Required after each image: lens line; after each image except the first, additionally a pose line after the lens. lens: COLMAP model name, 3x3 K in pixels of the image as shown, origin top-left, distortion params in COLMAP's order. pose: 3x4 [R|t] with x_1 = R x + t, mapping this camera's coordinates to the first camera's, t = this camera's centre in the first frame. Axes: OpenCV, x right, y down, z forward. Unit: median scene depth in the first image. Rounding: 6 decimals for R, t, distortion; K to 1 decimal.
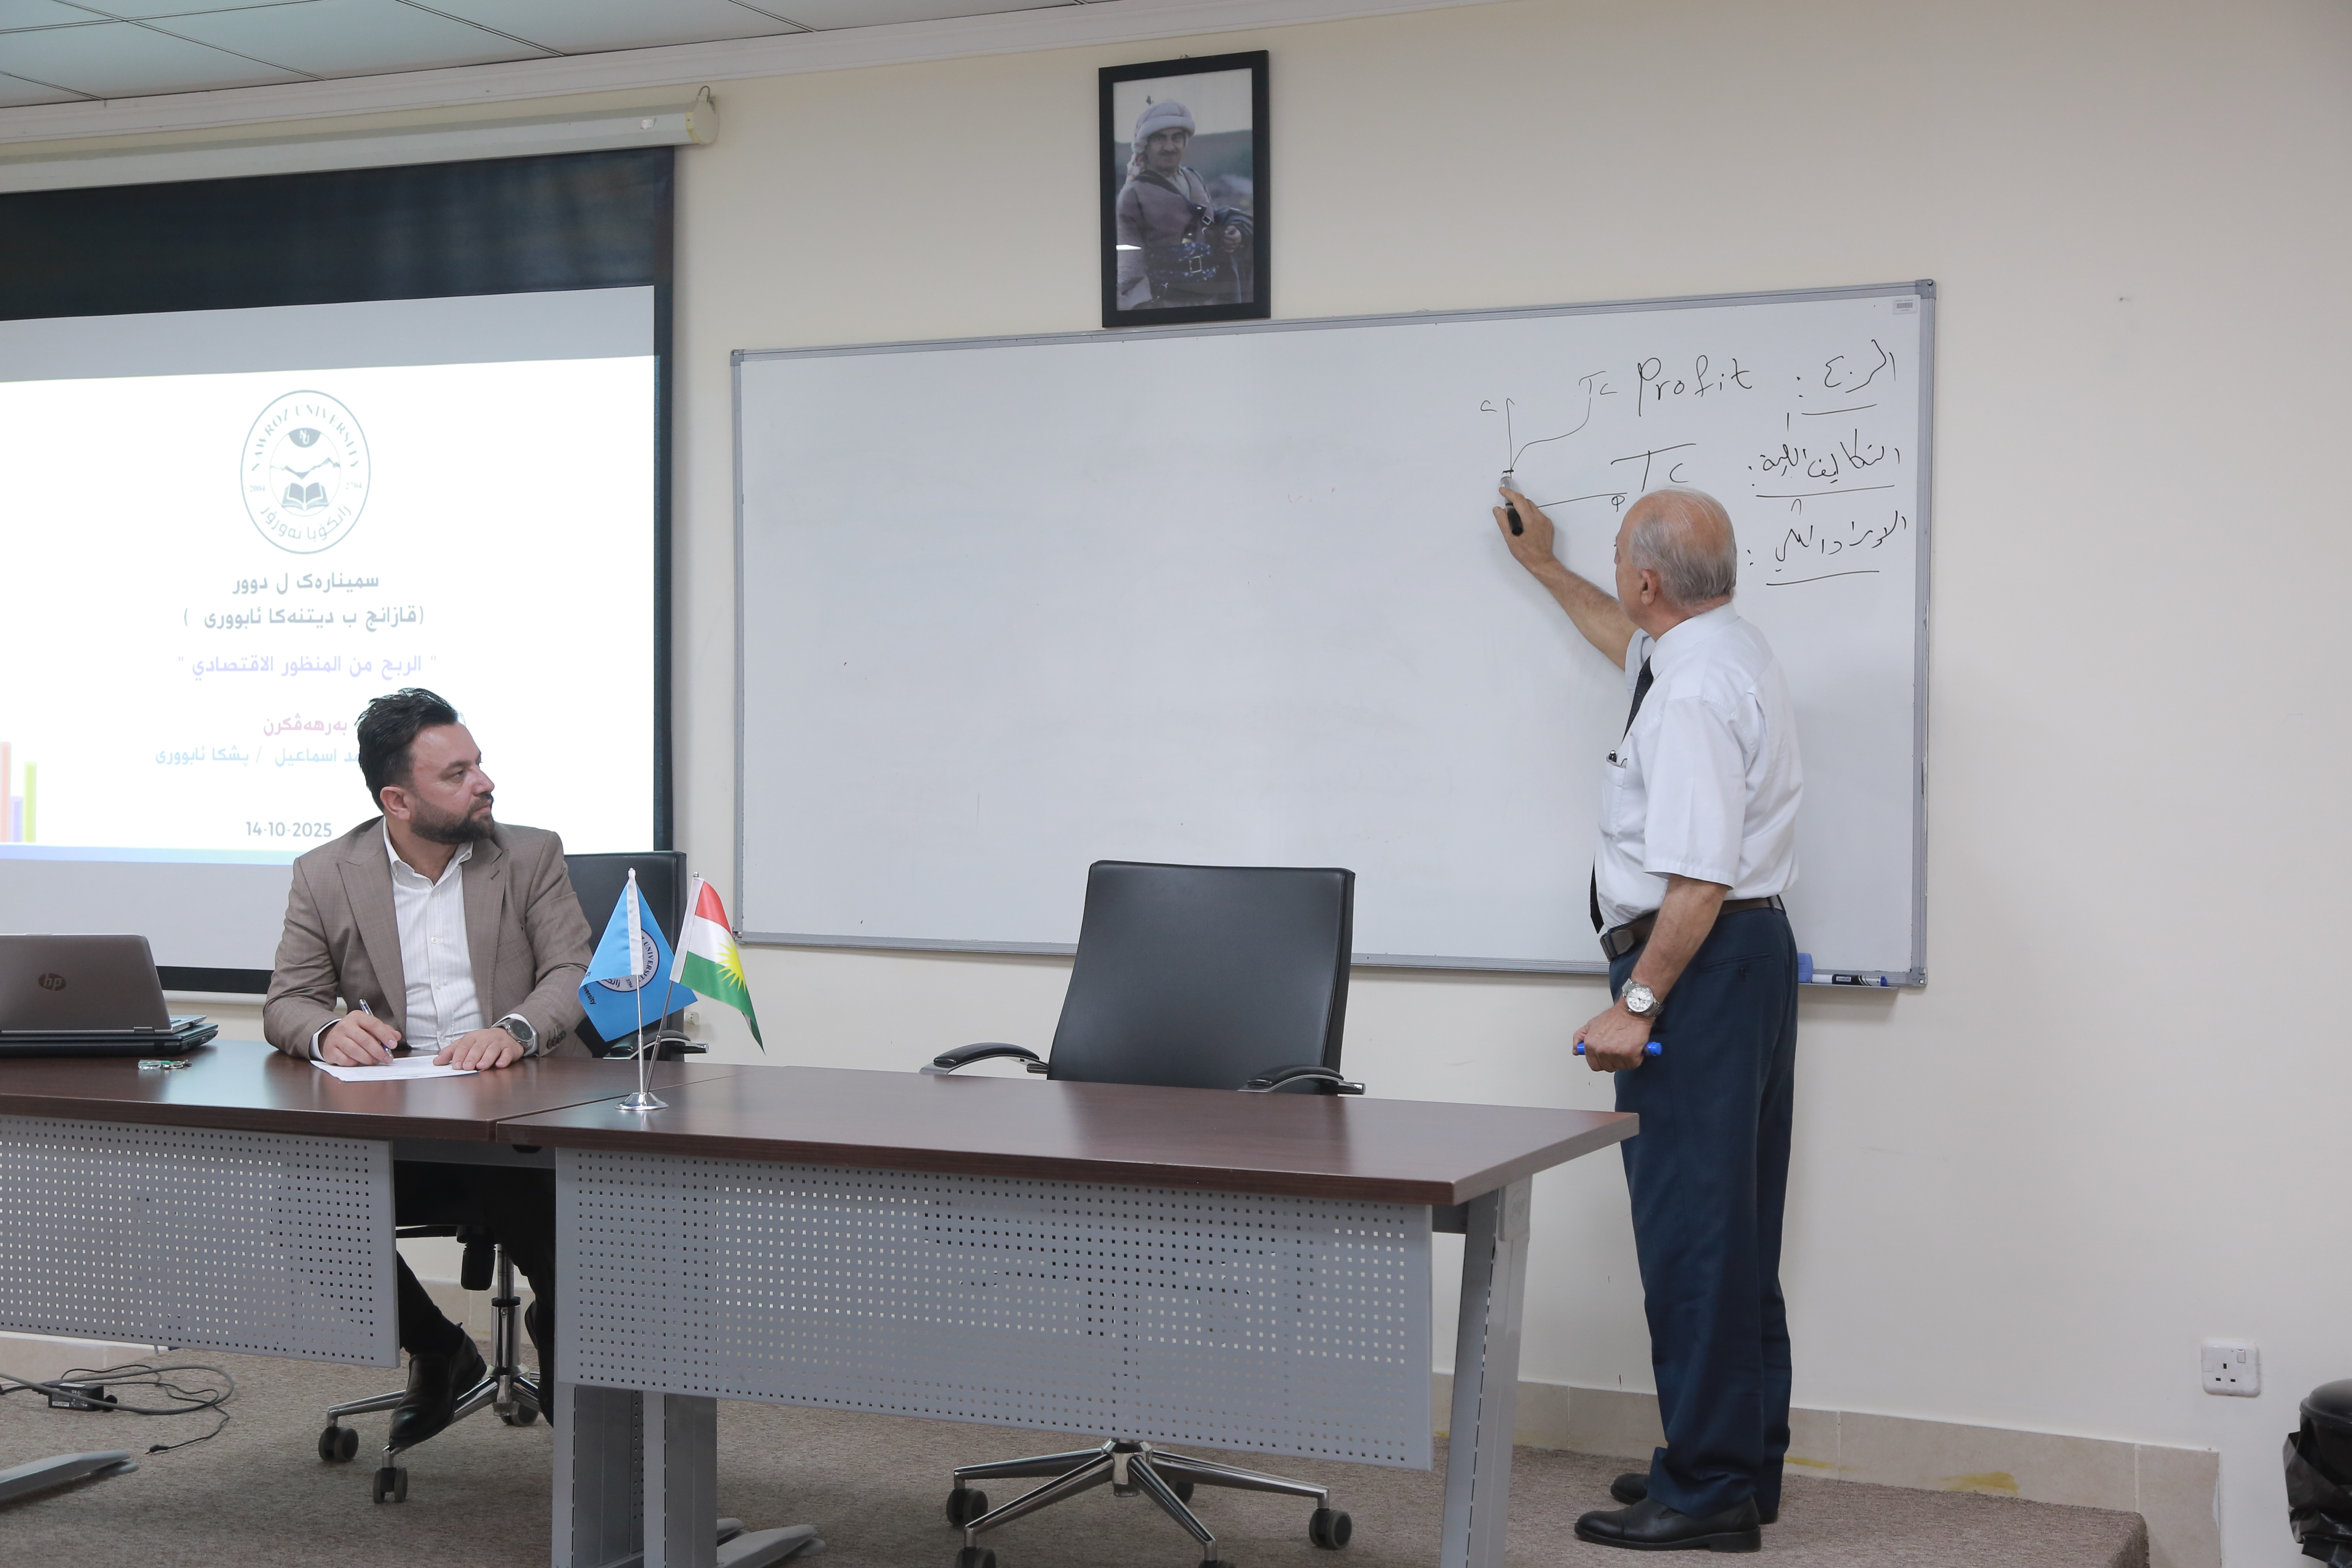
lens RADIAL K [[3341.6, 0, 1175.6], [0, 3341.6, 782.1], [0, 0, 1]] dist [0.003907, 0.000000]
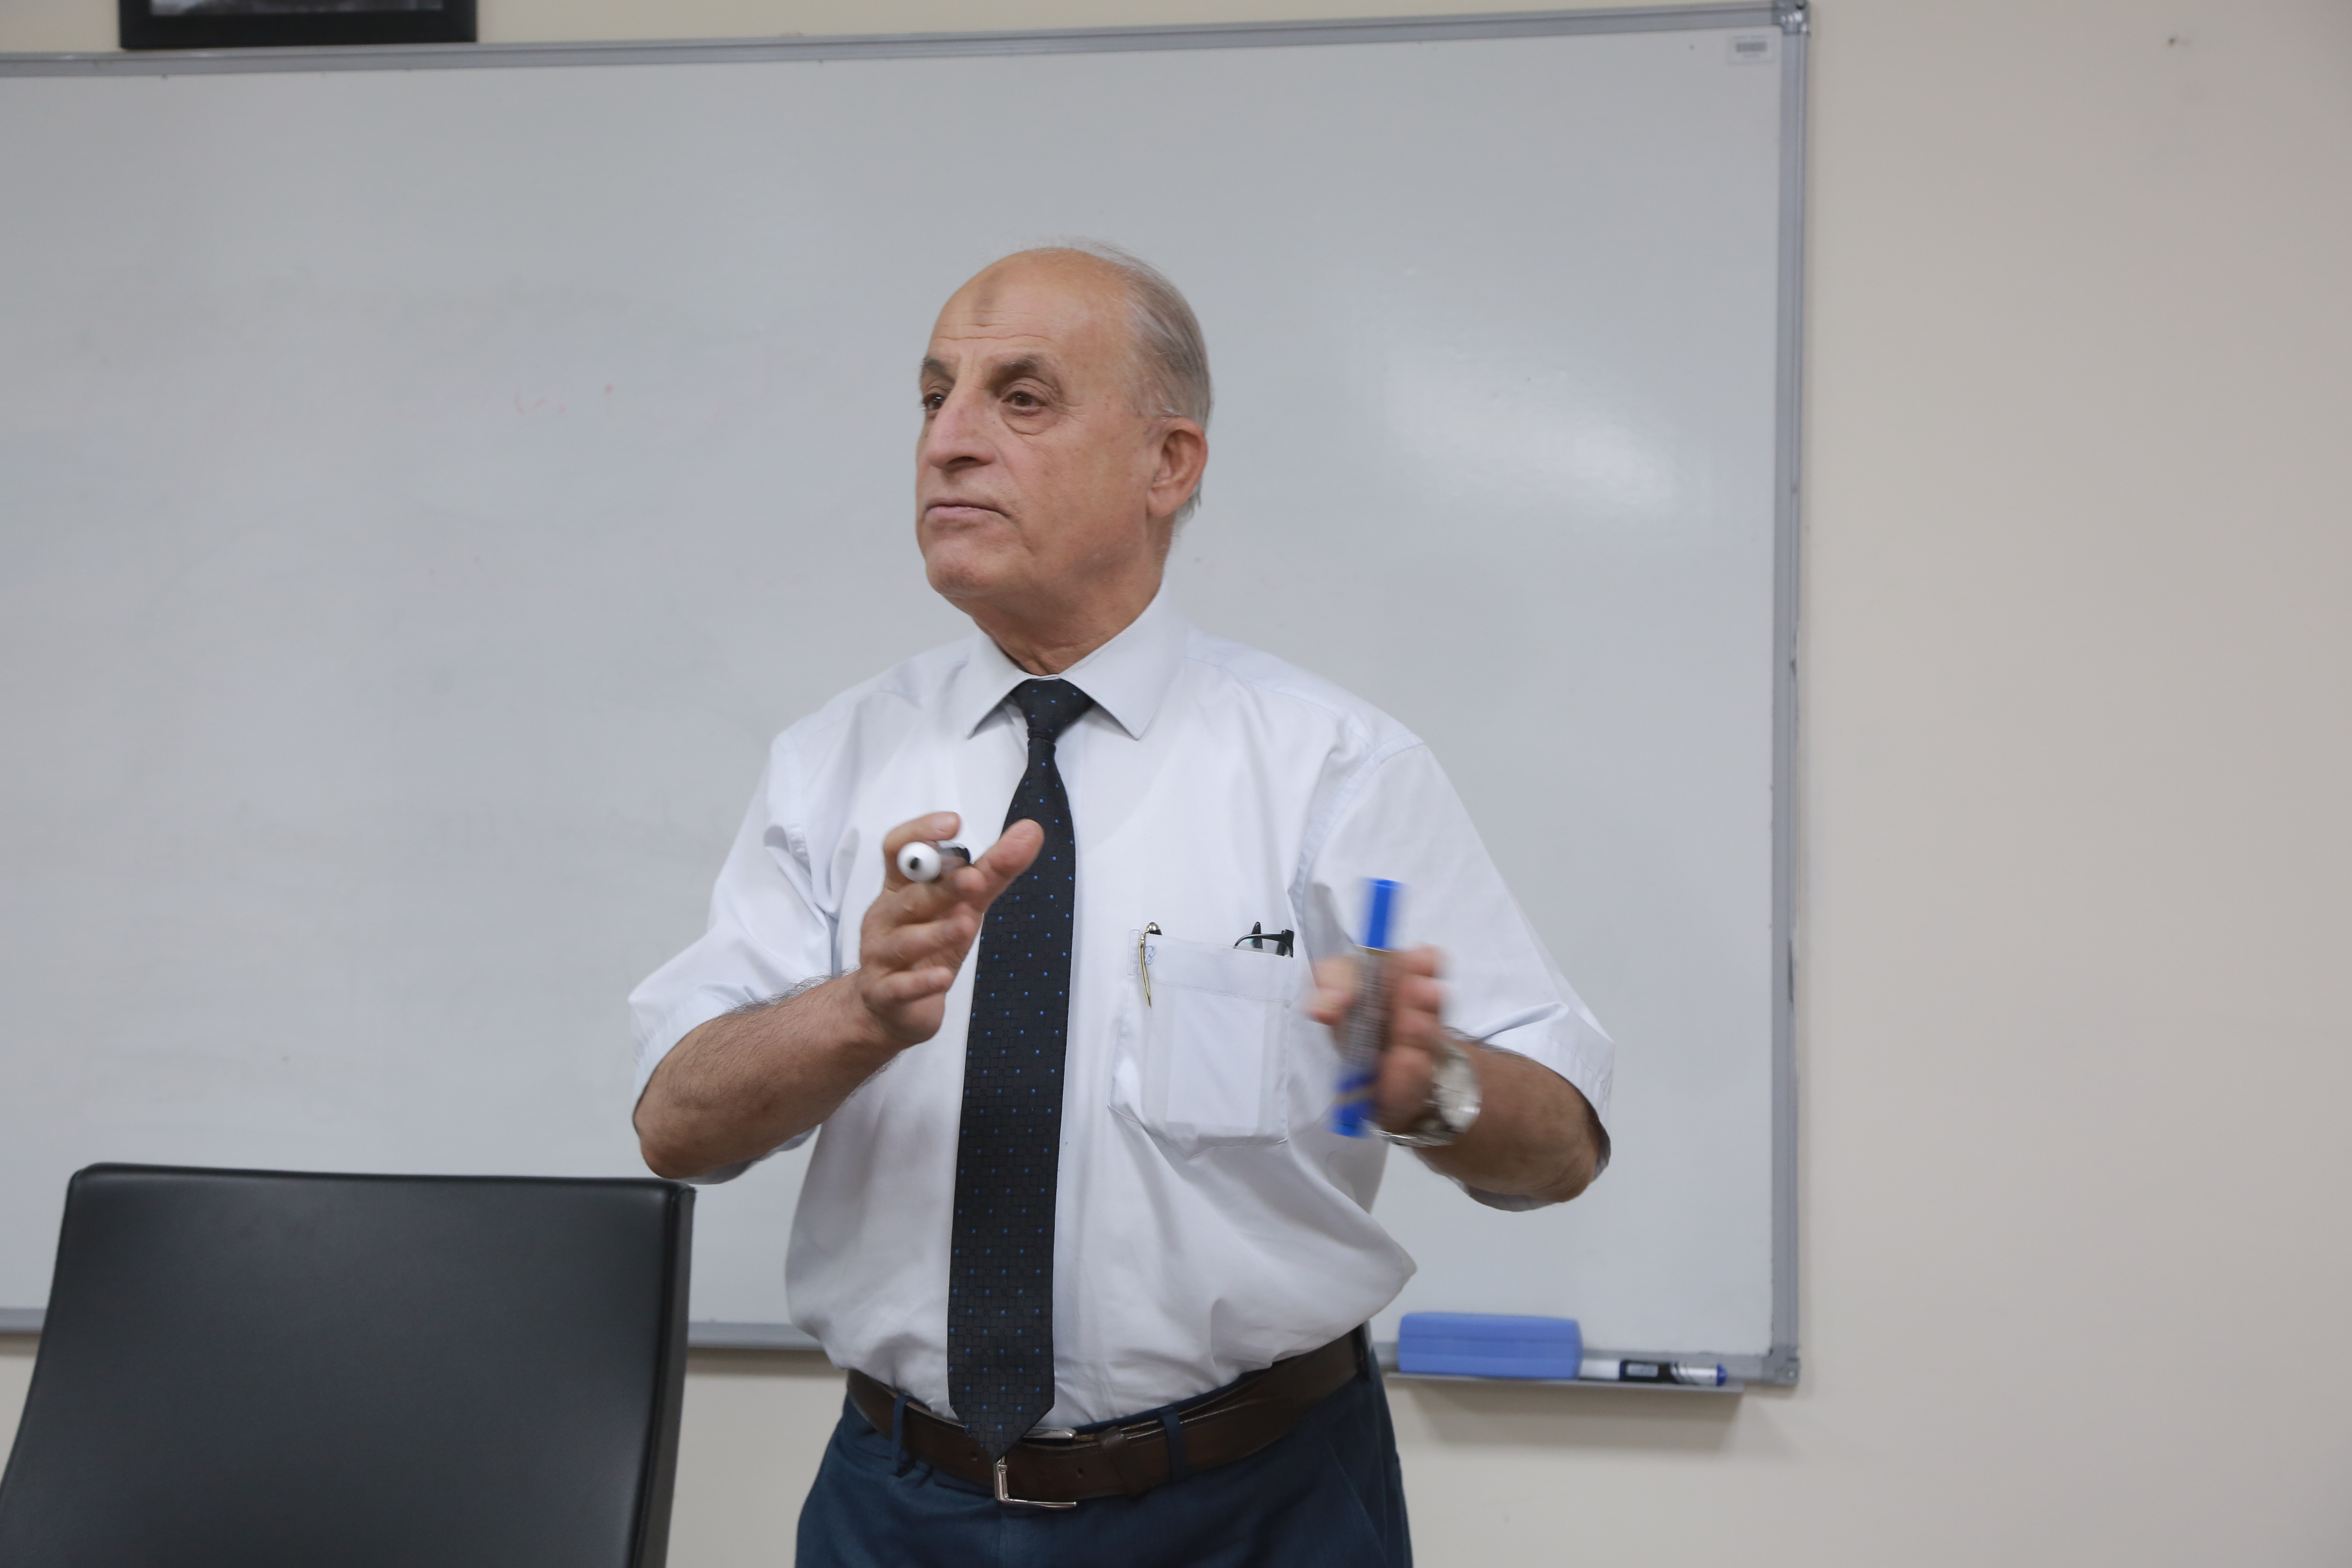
lens RADIAL K [[3854.4, 0, 1180.3], [0, 3854.4, 786.1], [0, 0, 1]] dist [0.176114, 0.000000]
pose [[0.970335, 0.015510, 0.241265, -0.009115], [-0.003620, 0.998760, -0.049649, 0.000590], [-0.241736, 0.047302, 0.969189, 0.448113]]
